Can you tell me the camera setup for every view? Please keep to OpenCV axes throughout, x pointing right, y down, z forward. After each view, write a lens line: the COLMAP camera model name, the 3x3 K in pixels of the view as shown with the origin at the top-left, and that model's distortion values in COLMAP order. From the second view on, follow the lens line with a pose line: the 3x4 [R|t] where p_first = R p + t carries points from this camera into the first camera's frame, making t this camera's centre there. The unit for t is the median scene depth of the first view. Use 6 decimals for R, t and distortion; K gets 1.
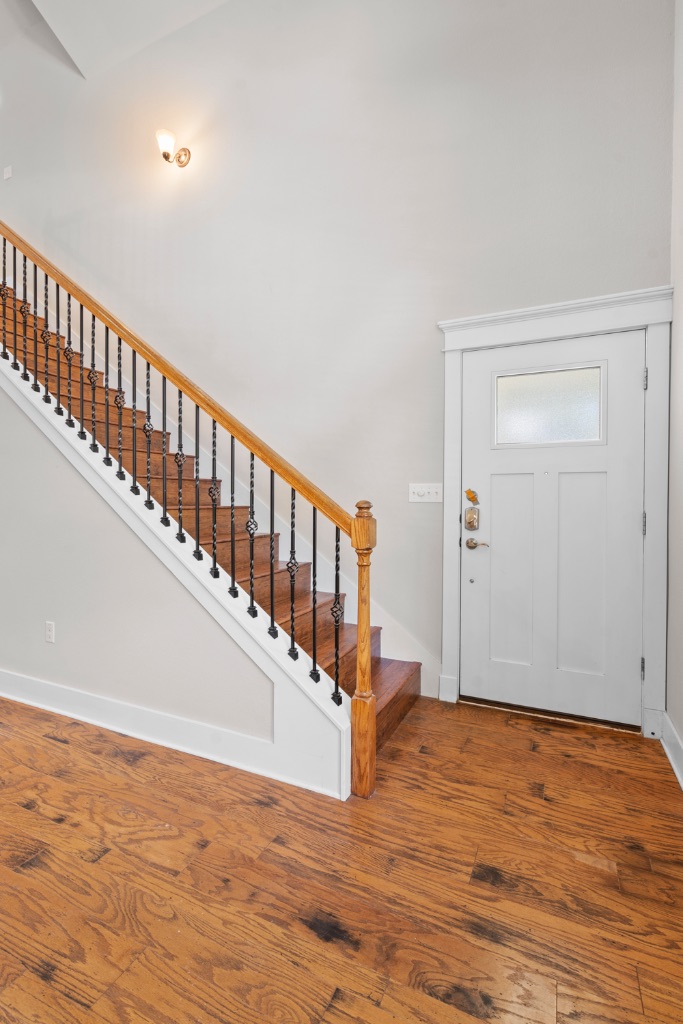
lens RADIAL K [[468.3, 0, 341.9], [0, 468.3, 507.8], [0, 0, 1]] dist [-0.004502, 0.003323]
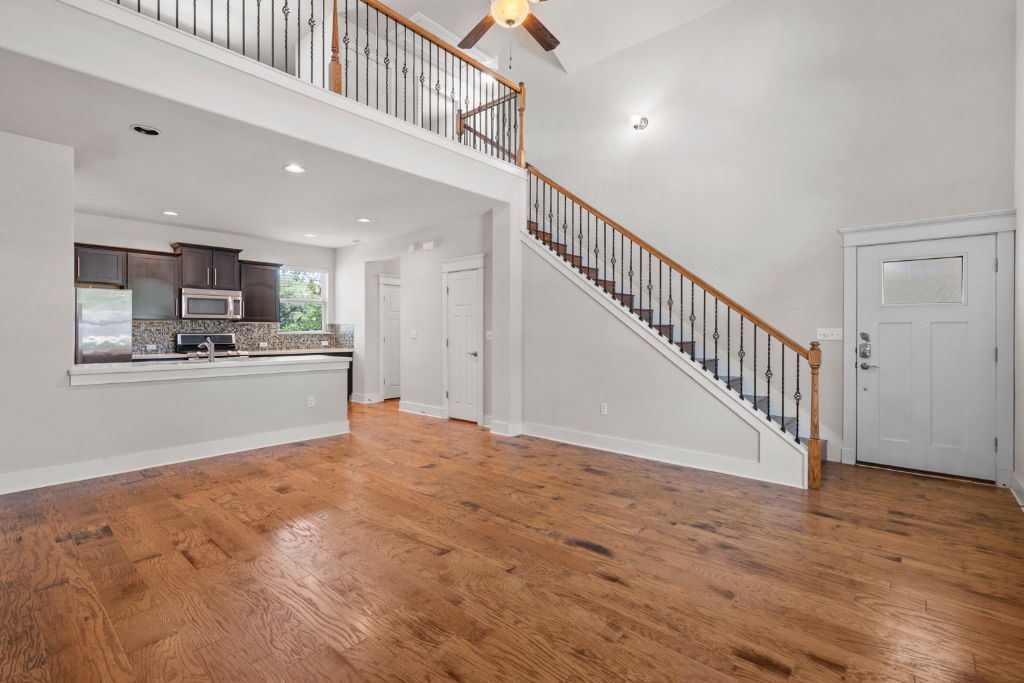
lens RADIAL K [[468.3, 0, 508.8], [0, 468.3, 331.8], [0, 0, 1]] dist [-0.004502, 0.003323]
pose [[0.959180, -0.002761, -0.282782, -0.515631], [-0.000146, 0.999947, -0.010259, -0.028715], [0.282795, 0.009881, 0.959129, -1.036335]]
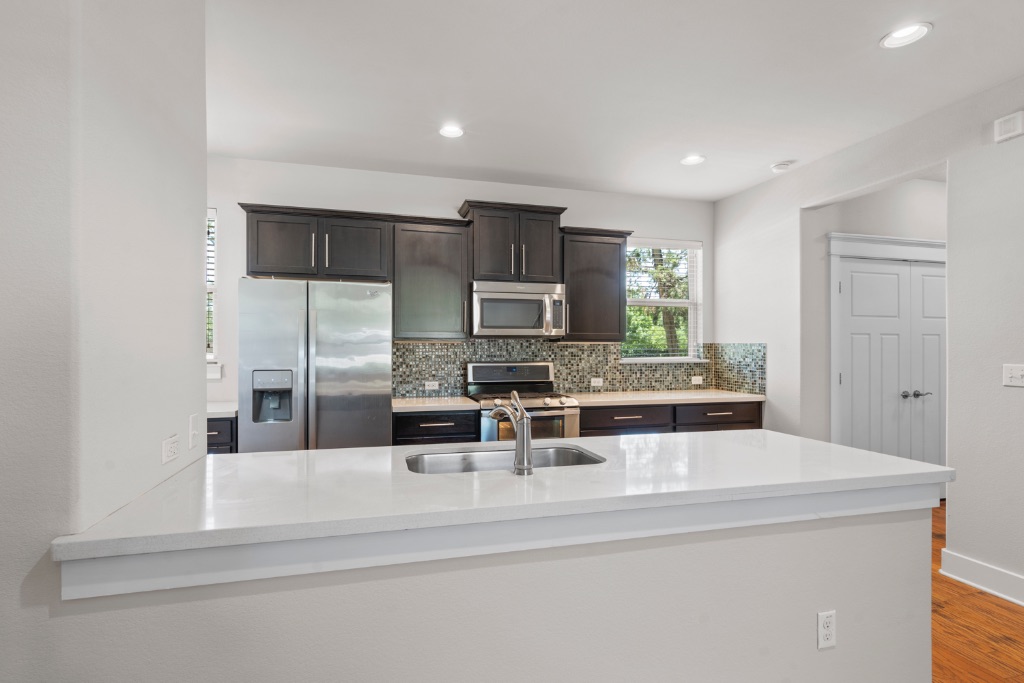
lens RADIAL K [[511.9, 0, 508.7], [0, 511.9, 347.4], [0, 0, 1]] dist [-0.002581, -0.000123]
pose [[0.650898, -0.005833, -0.759143, -1.825100], [-0.007205, 0.999878, -0.013860, -0.078042], [0.759131, 0.014491, 0.650776, 0.086474]]
